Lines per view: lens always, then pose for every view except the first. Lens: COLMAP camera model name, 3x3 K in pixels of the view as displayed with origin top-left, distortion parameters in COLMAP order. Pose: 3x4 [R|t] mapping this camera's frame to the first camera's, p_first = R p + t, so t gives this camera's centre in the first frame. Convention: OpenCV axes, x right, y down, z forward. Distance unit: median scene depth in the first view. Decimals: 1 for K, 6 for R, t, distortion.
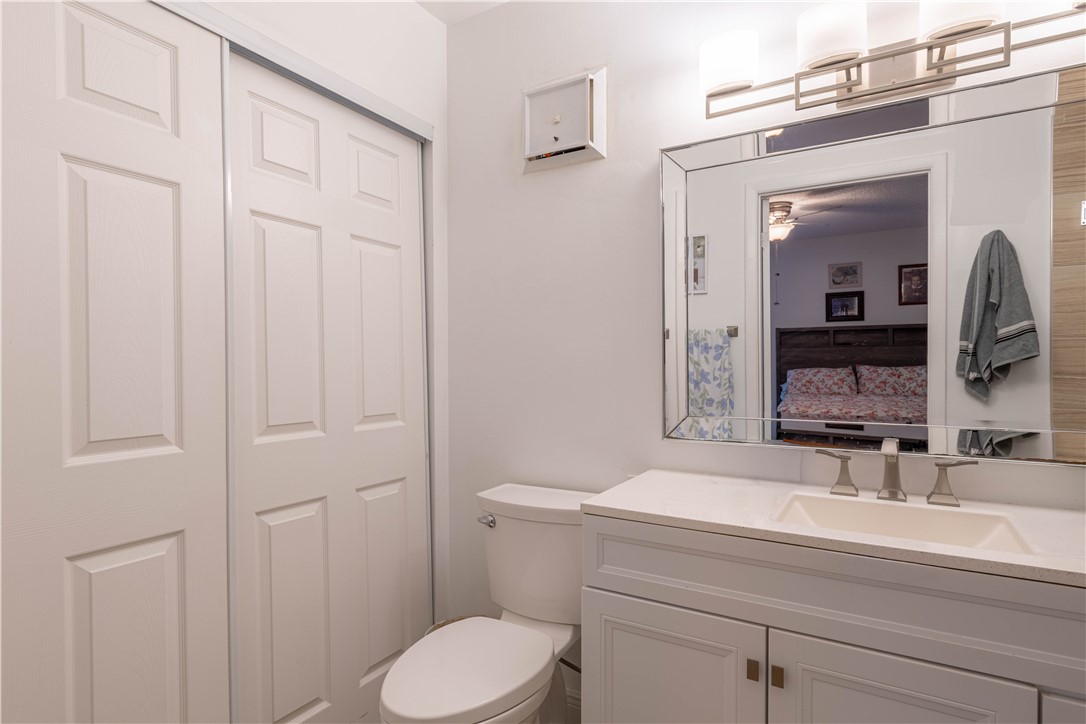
lens RADIAL K [[579.3, 0, 542.4], [0, 579.3, 366.8], [0, 0, 1]] dist [-0.001910, 0.001001]
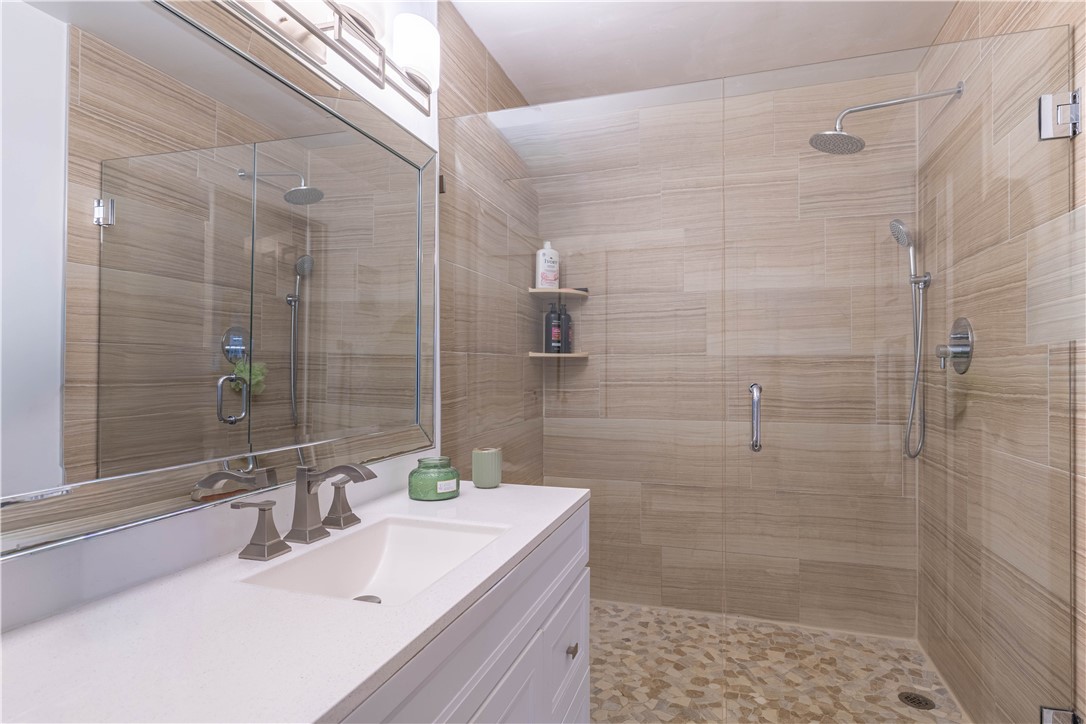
lens RADIAL K [[579.3, 0, 542.2], [0, 579.3, 363.9], [0, 0, 1]] dist [-0.001910, 0.001001]
pose [[-0.220280, 0.009892, 0.975387, -0.144897], [0.004721, 0.999948, -0.009075, -0.004059], [-0.975425, 0.002605, -0.220315, 0.487910]]
